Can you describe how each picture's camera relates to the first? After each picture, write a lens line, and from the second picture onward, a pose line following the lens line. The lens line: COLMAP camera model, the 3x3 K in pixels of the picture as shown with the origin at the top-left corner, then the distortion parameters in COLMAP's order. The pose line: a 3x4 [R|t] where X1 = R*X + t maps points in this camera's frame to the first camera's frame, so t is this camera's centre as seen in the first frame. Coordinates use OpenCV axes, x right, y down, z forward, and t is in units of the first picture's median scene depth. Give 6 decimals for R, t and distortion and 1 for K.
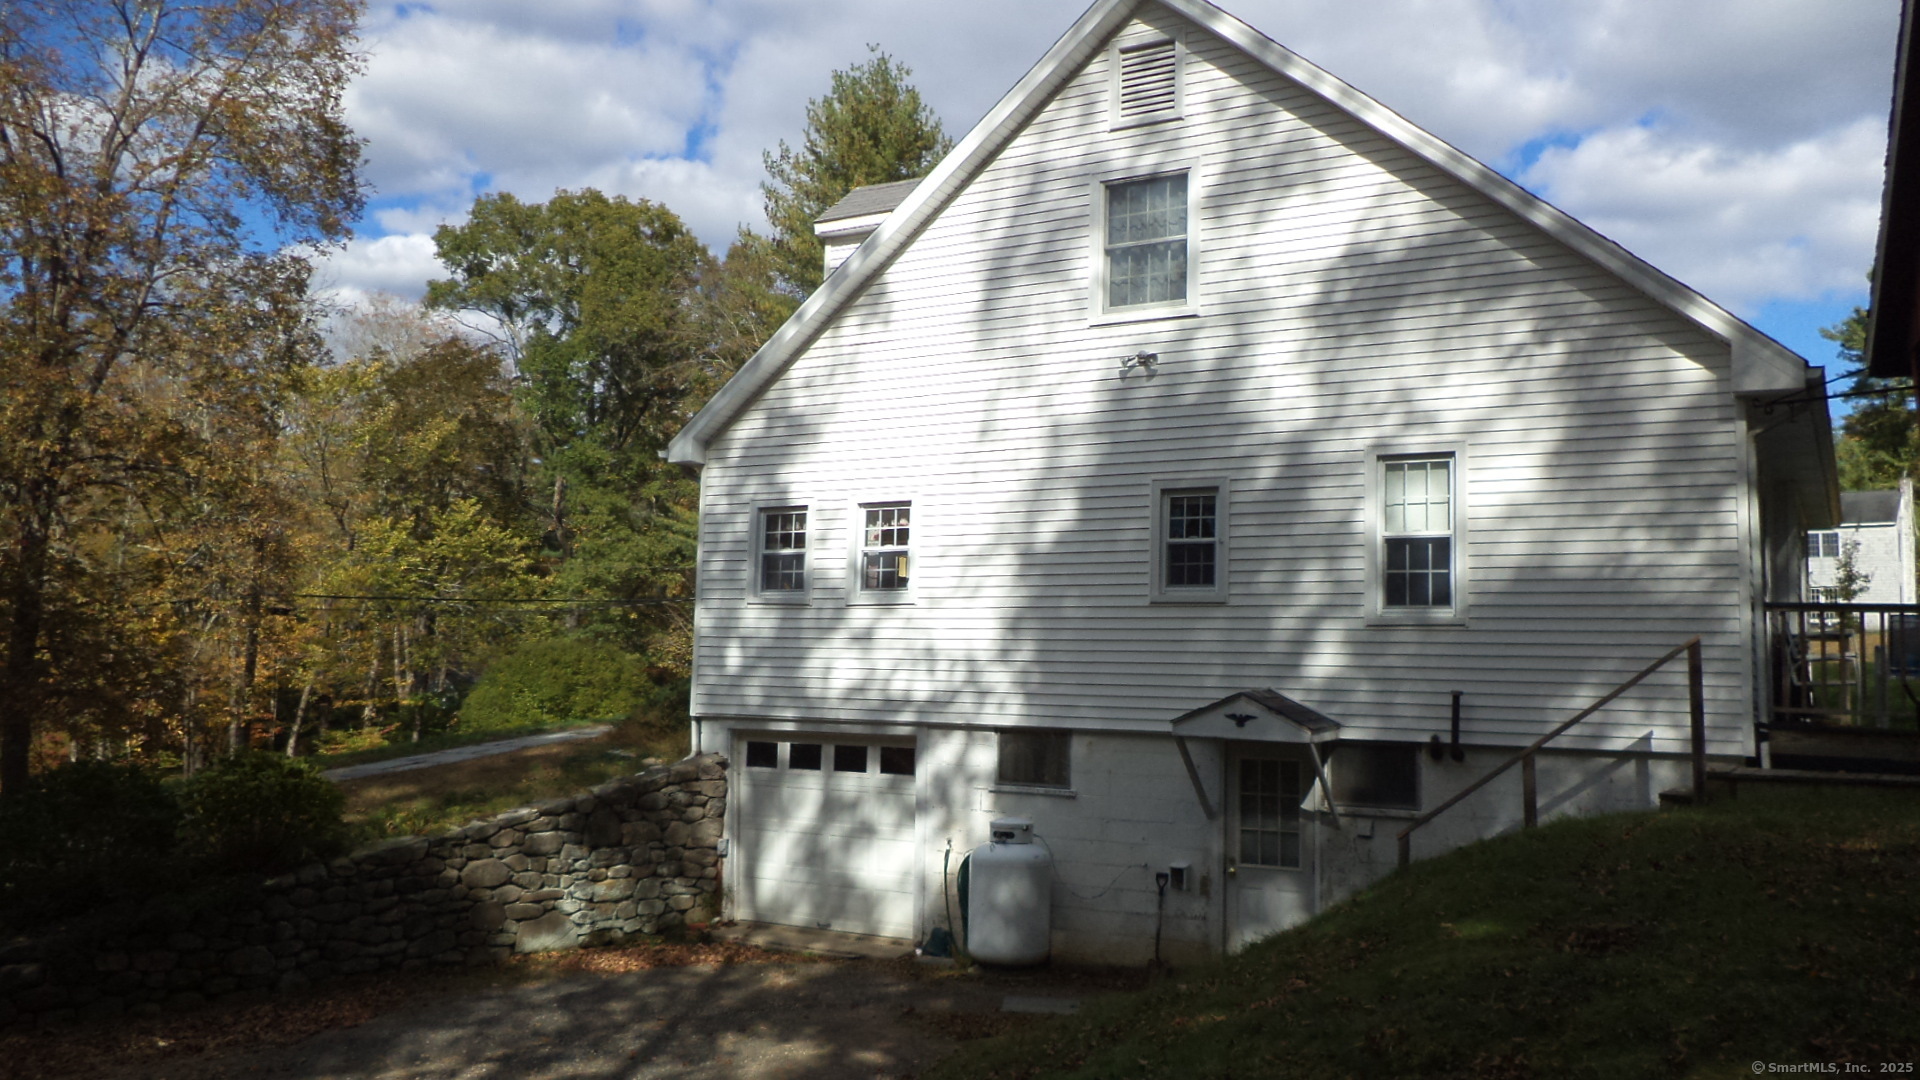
lens RADIAL K [[1506.4, 0, 968.2], [0, 1506.4, 541.2], [0, 0, 1]] dist [0.020166, -0.019738]
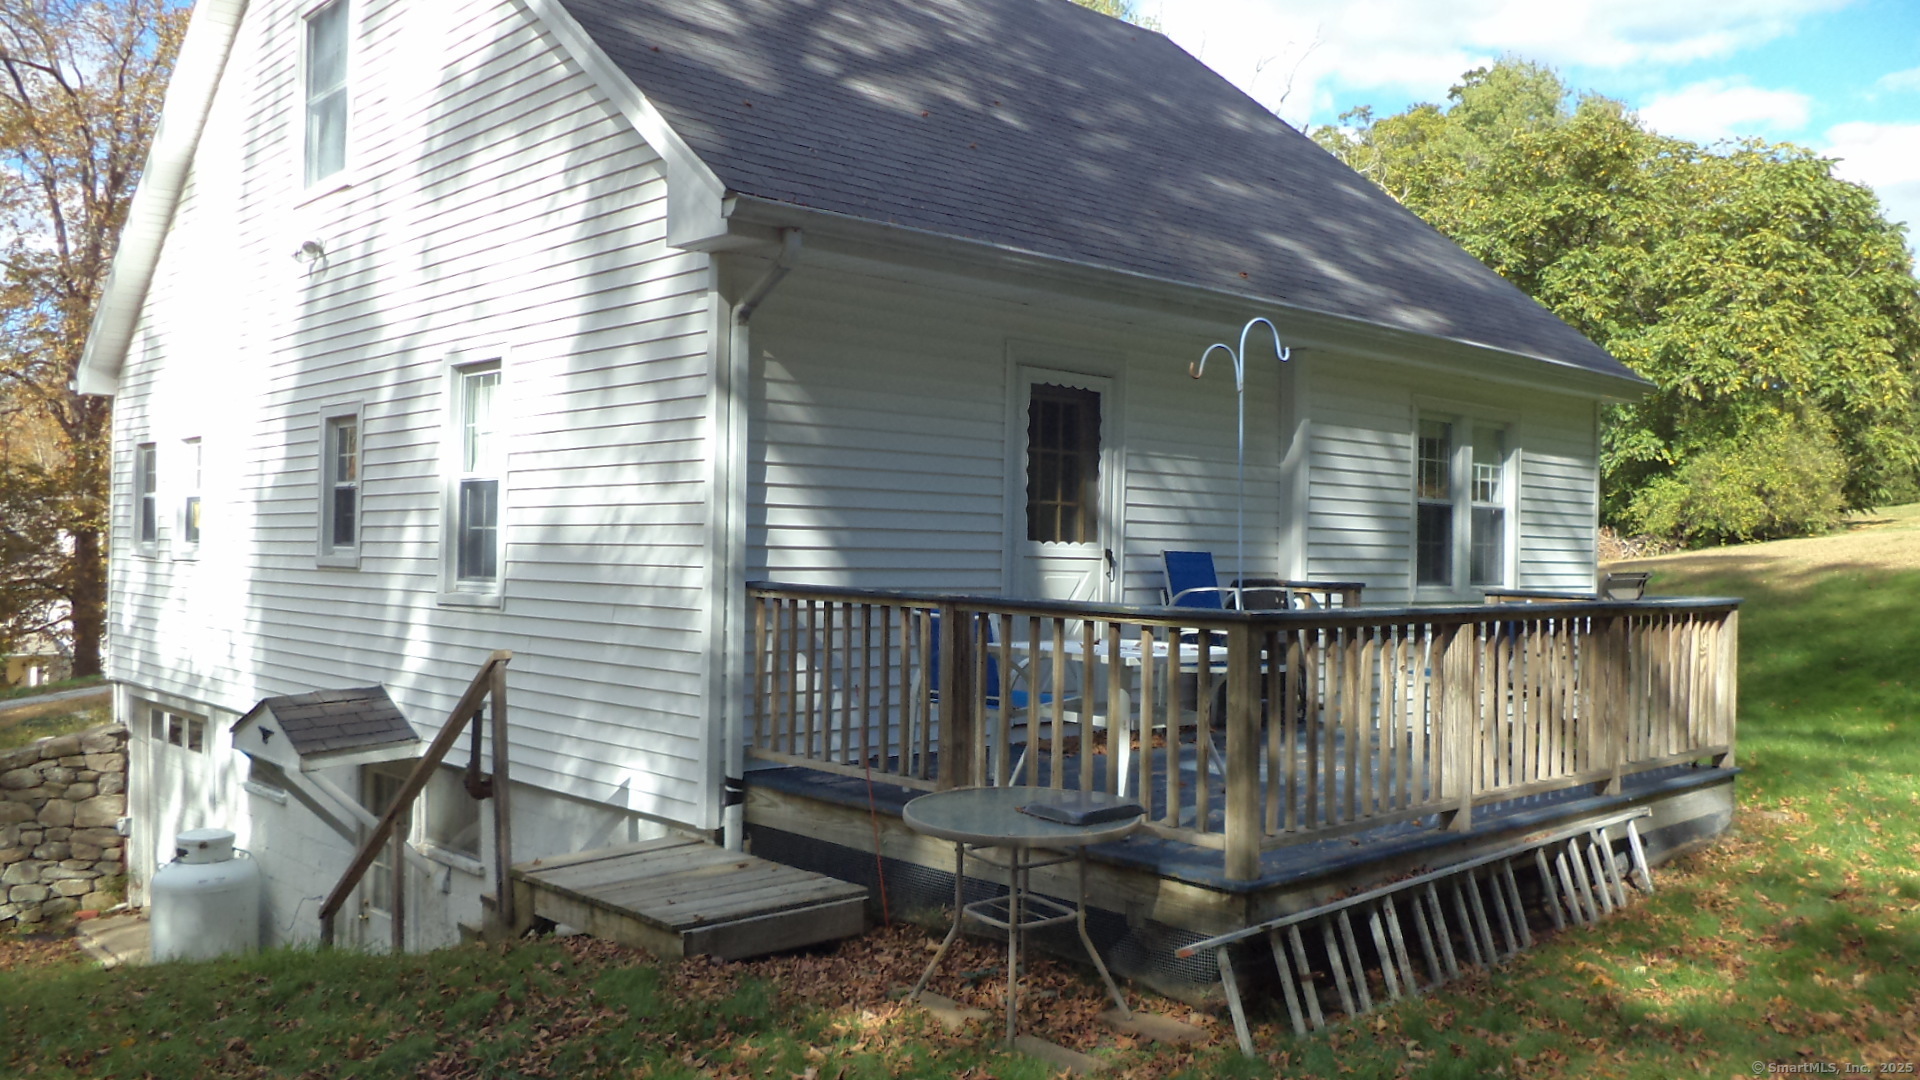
lens RADIAL K [[1506.4, 0, 945.4], [0, 1506.4, 530.2], [0, 0, 1]] dist [0.020166, -0.019738]
pose [[0.945861, -0.021598, -0.323851, 0.660644], [0.050065, 0.995550, 0.079830, -0.022406], [0.320686, -0.091721, 0.942734, 0.360896]]
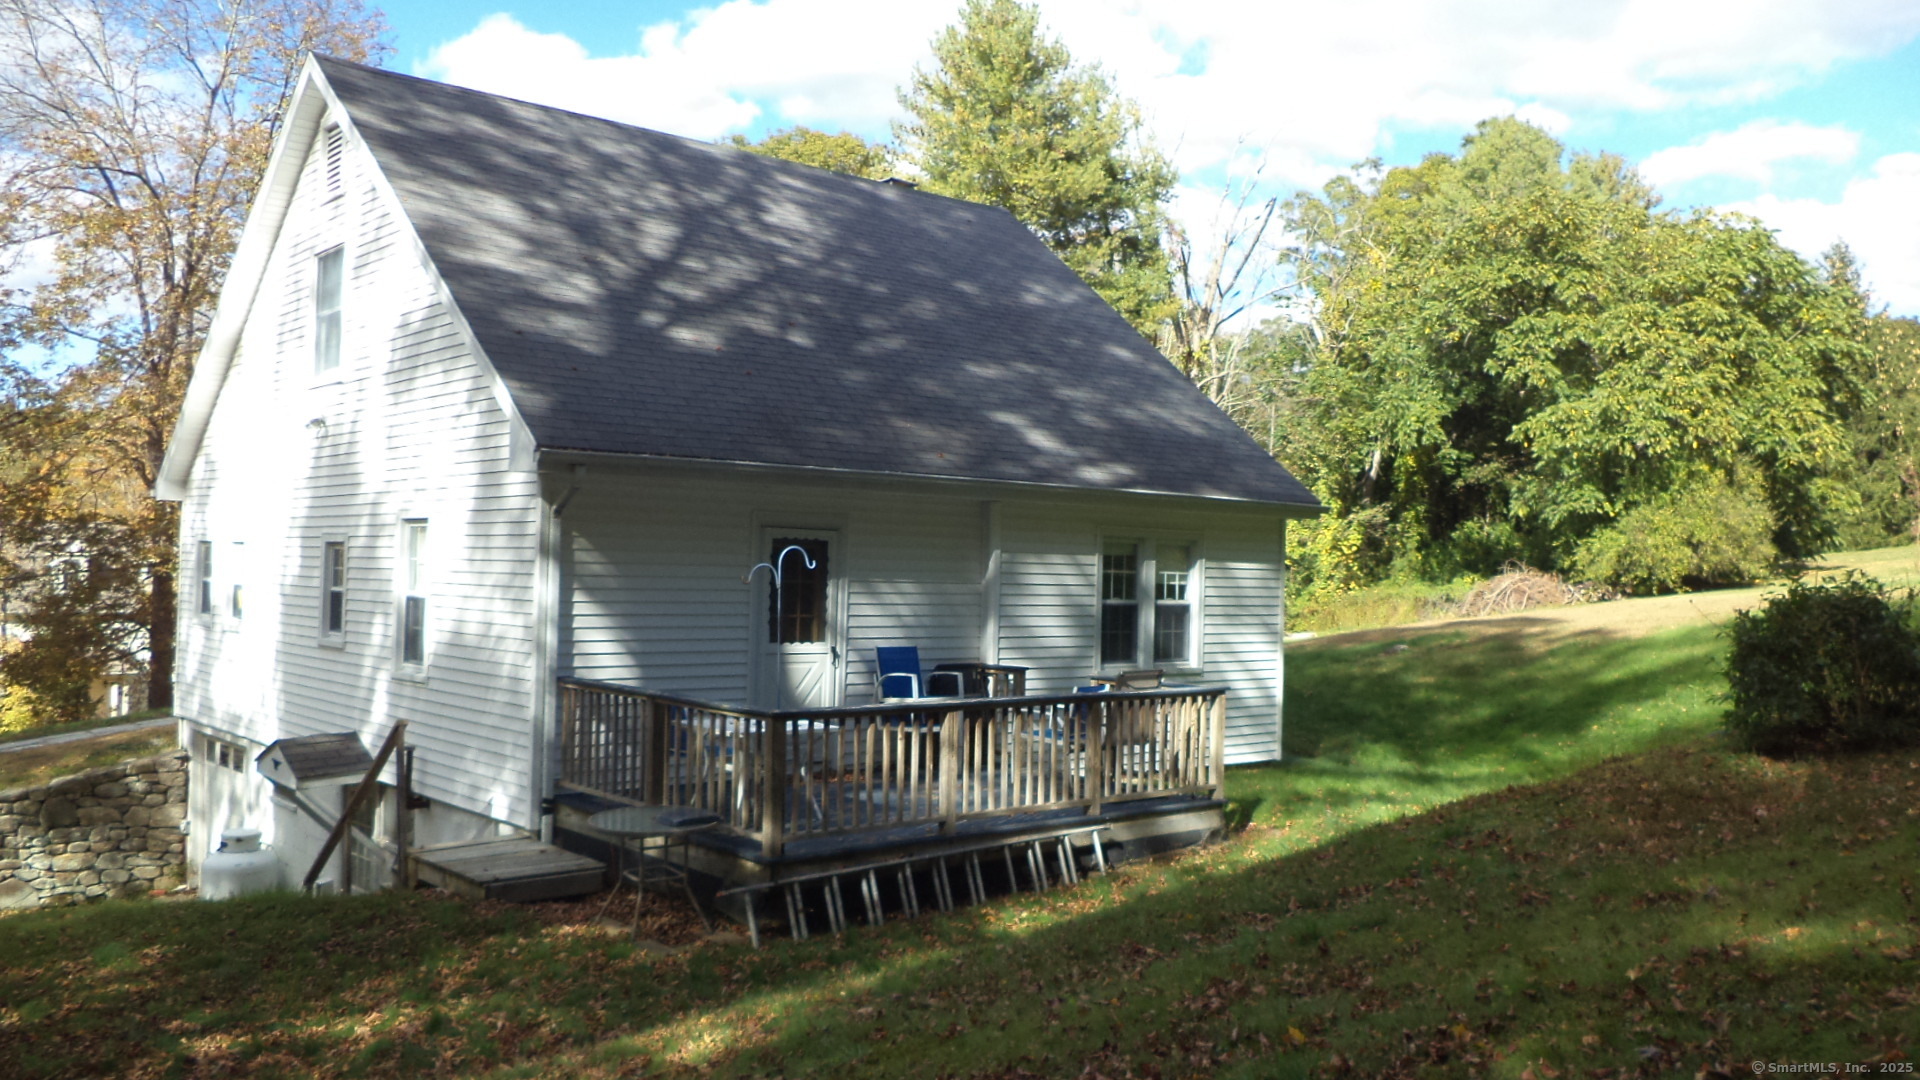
lens RADIAL K [[1506.4, 0, 958.9], [0, 1506.4, 539.6], [0, 0, 1]] dist [0.020166, -0.019738]
pose [[0.934753, -0.016335, -0.354922, 0.930984], [0.044538, 0.996450, 0.071439, -0.091817], [0.352495, -0.082585, 0.932162, 0.131957]]
